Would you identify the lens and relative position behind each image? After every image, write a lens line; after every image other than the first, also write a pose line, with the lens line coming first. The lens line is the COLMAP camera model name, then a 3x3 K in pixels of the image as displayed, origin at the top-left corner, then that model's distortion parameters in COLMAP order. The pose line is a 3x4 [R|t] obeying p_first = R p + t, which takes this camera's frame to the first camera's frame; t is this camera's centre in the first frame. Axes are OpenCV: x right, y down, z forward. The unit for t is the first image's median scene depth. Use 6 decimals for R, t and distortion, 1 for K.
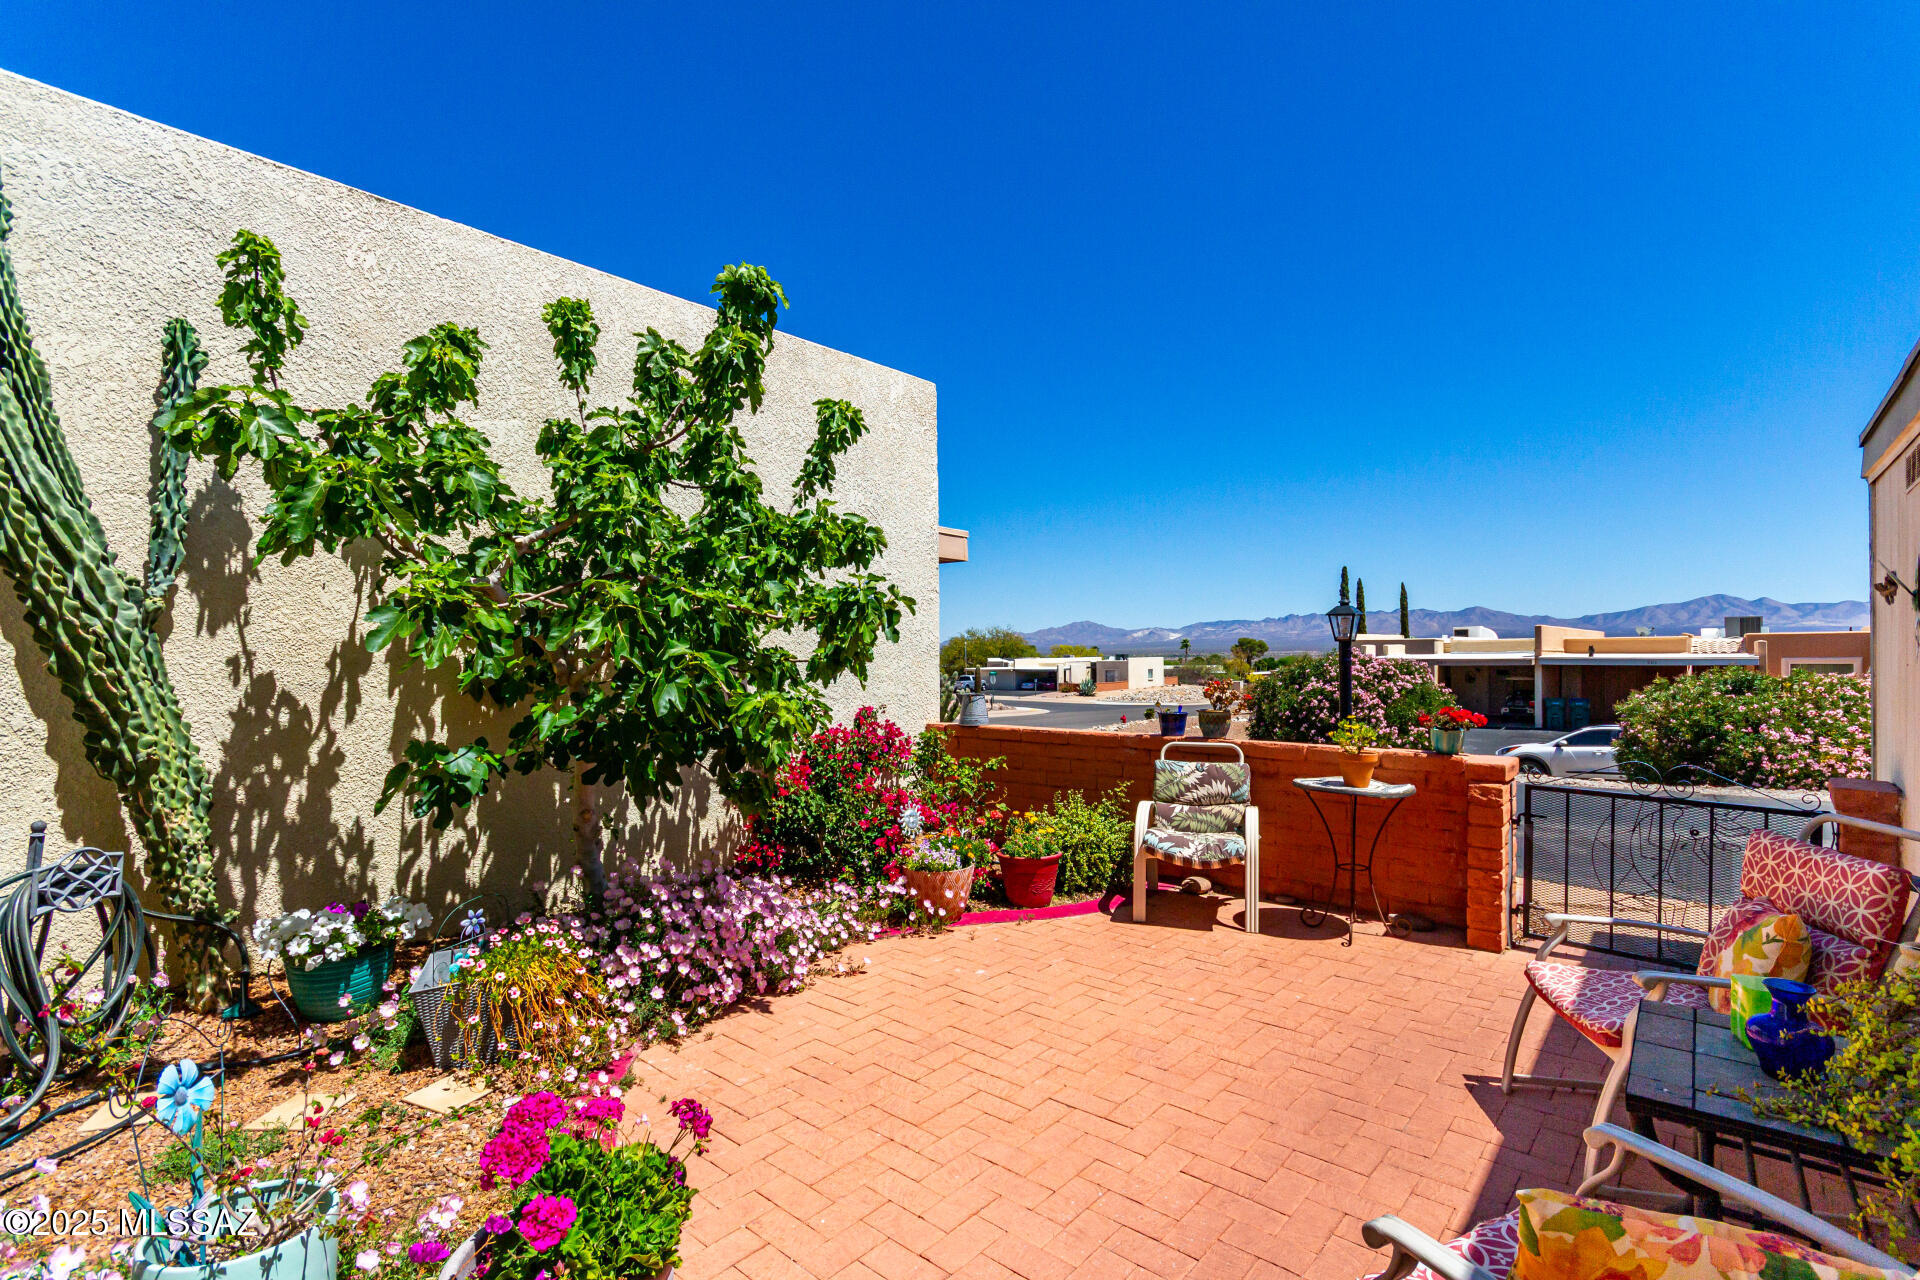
lens RADIAL K [[895.1, 0, 960.7], [0, 895.1, 648.1], [0, 0, 1]] dist [-0.001085, -0.000054]
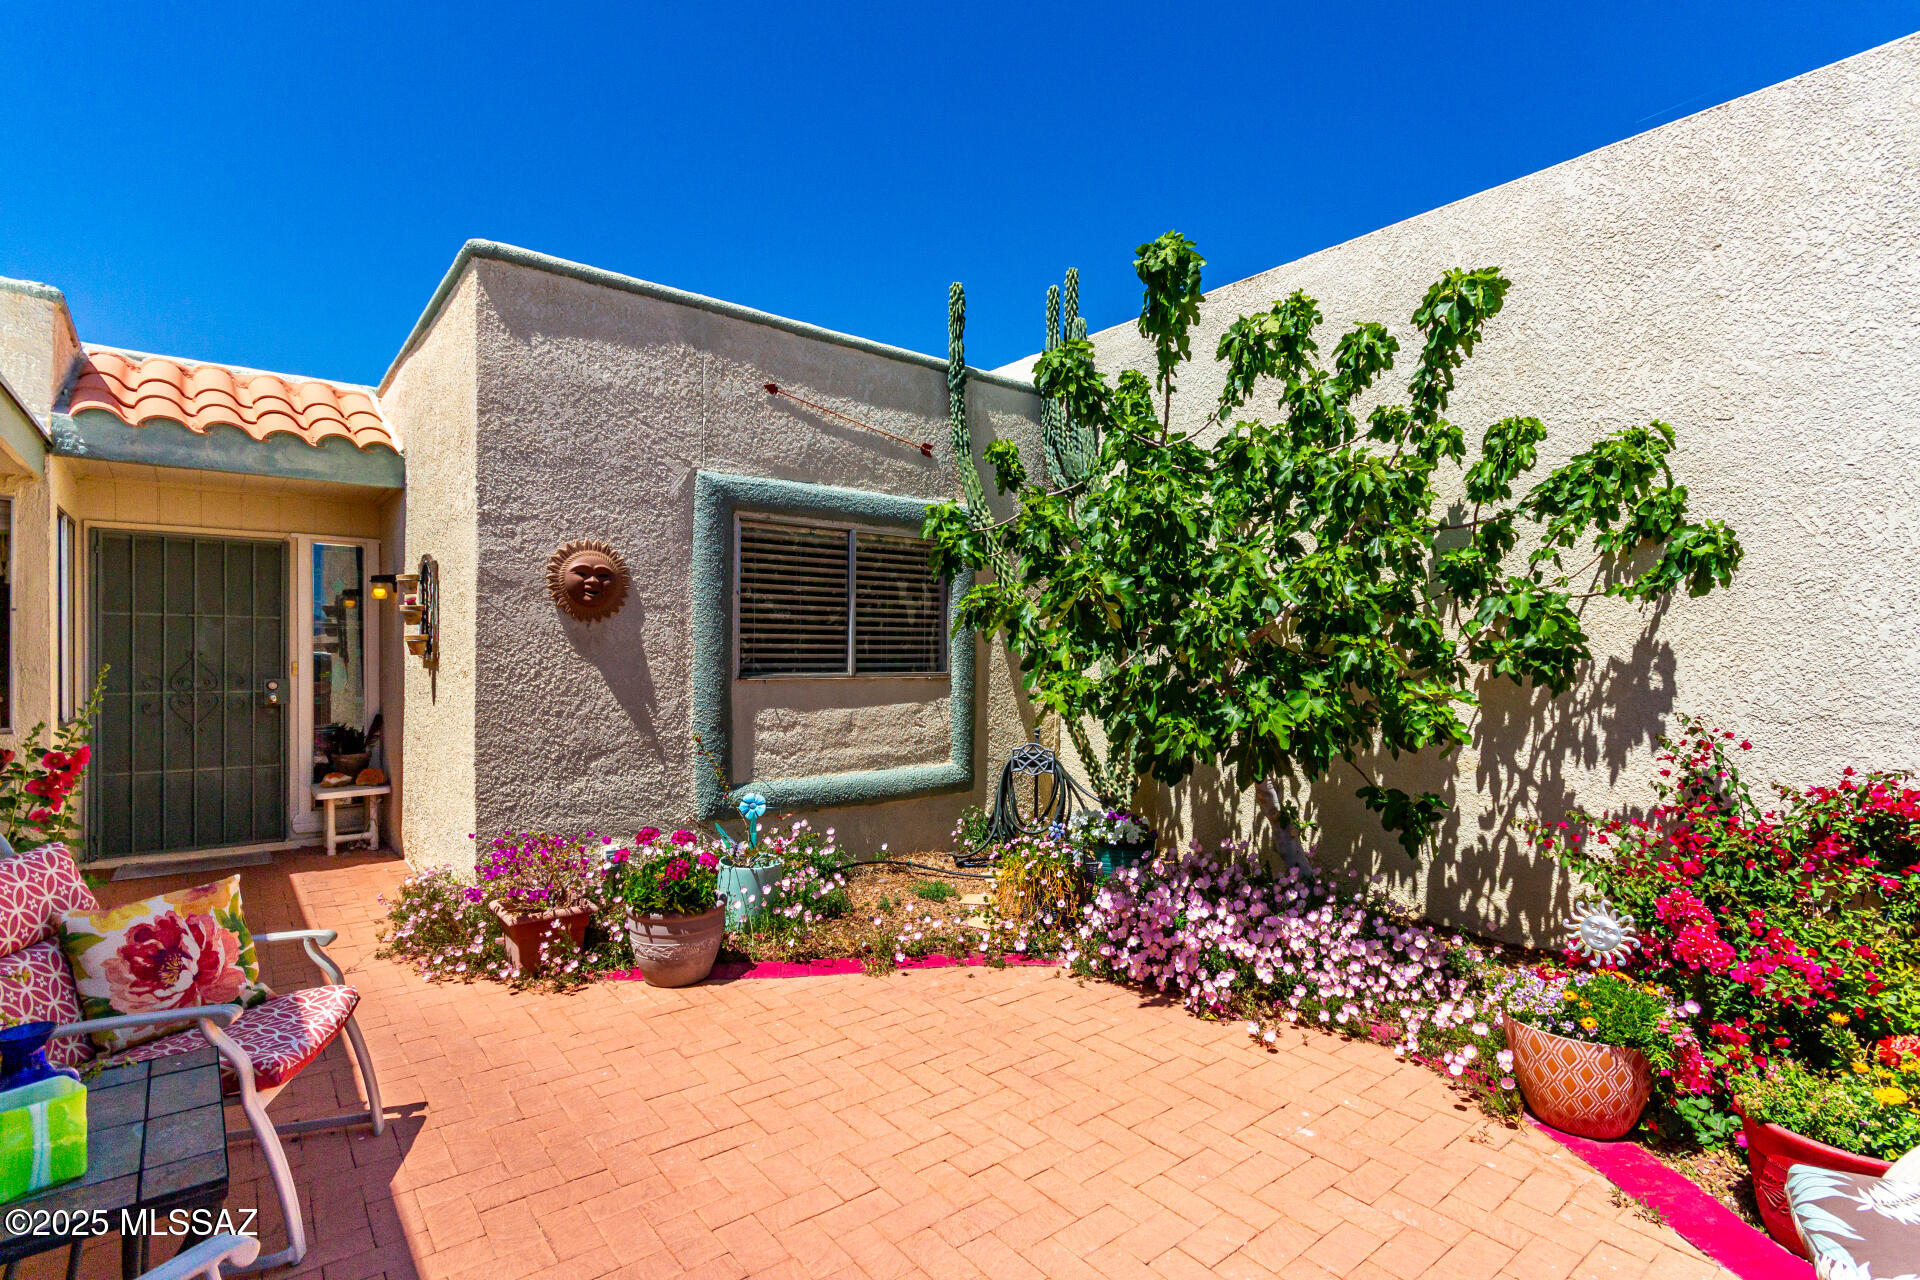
lens RADIAL K [[895.1, 0, 960.3], [0, 895.1, 645.3], [0, 0, 1]] dist [-0.001085, -0.000054]
pose [[-0.163842, -0.003249, -0.986481, 0.612239], [0.002255, 0.999991, -0.003668, 0.013004], [0.986484, -0.002825, -0.163833, 0.757869]]
